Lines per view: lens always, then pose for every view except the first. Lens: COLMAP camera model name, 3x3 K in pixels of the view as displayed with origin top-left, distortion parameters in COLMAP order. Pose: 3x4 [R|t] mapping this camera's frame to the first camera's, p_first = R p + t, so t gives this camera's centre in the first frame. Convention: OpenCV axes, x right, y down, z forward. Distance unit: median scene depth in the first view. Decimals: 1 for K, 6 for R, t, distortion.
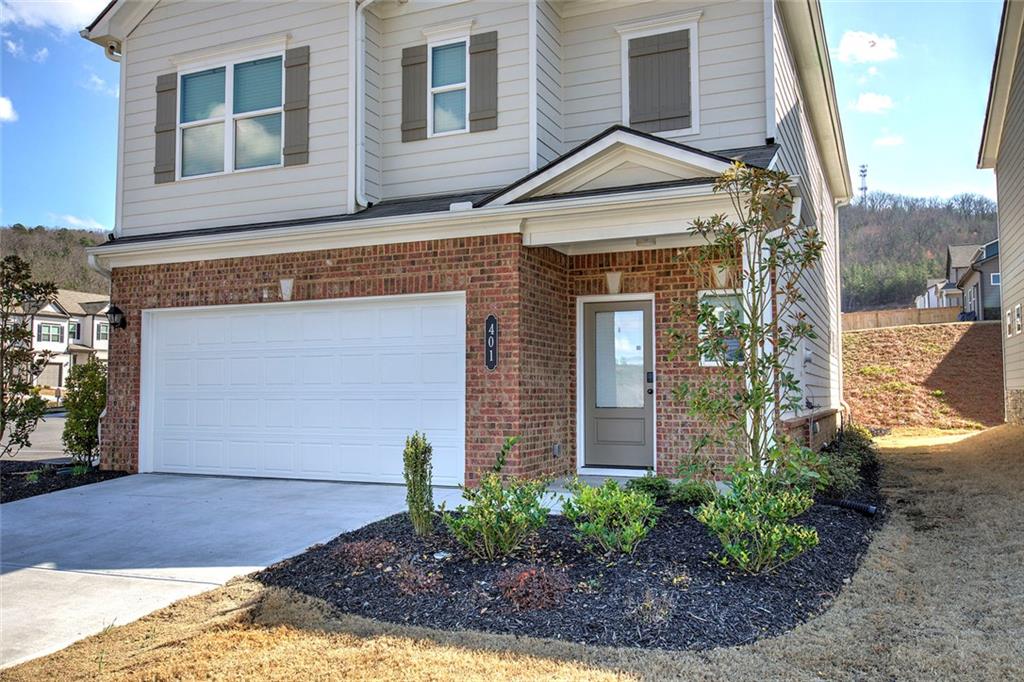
lens RADIAL K [[855.9, 0, 512.8], [0, 855.9, 341.4], [0, 0, 1]] dist [-0.002860, 0.009090]
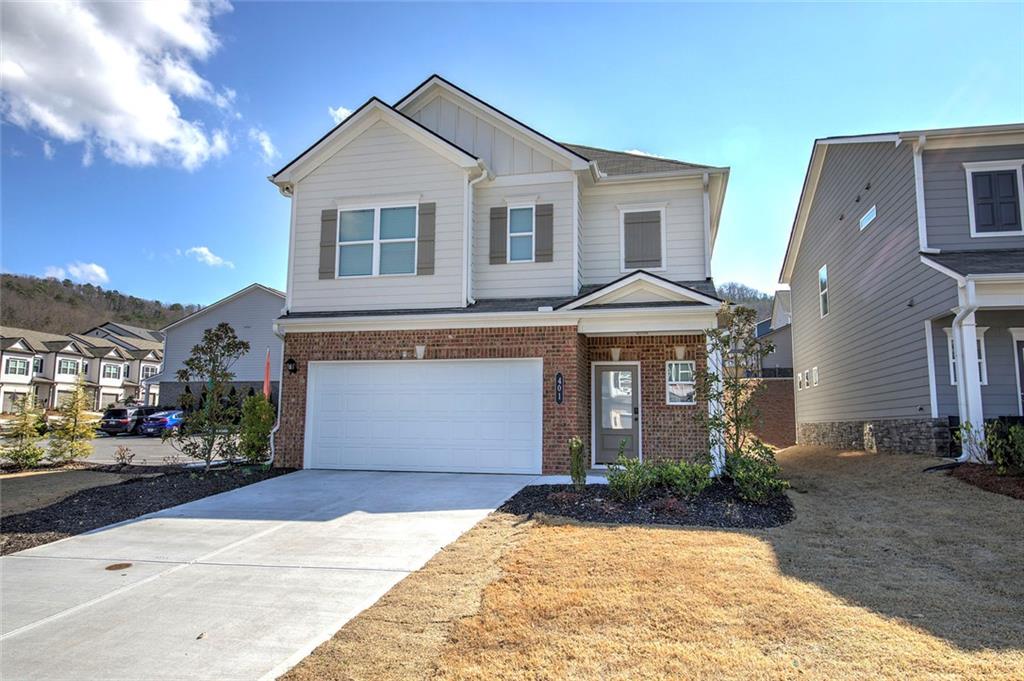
lens RADIAL K [[690.8, 0, 511.3], [0, 690.8, 338.4], [0, 0, 1]] dist [0.008354, -0.000607]
pose [[0.982568, 0.035269, 0.182526, -0.331781], [-0.023302, 0.997461, -0.067298, -0.003109], [-0.184436, 0.061872, 0.980895, -0.303425]]
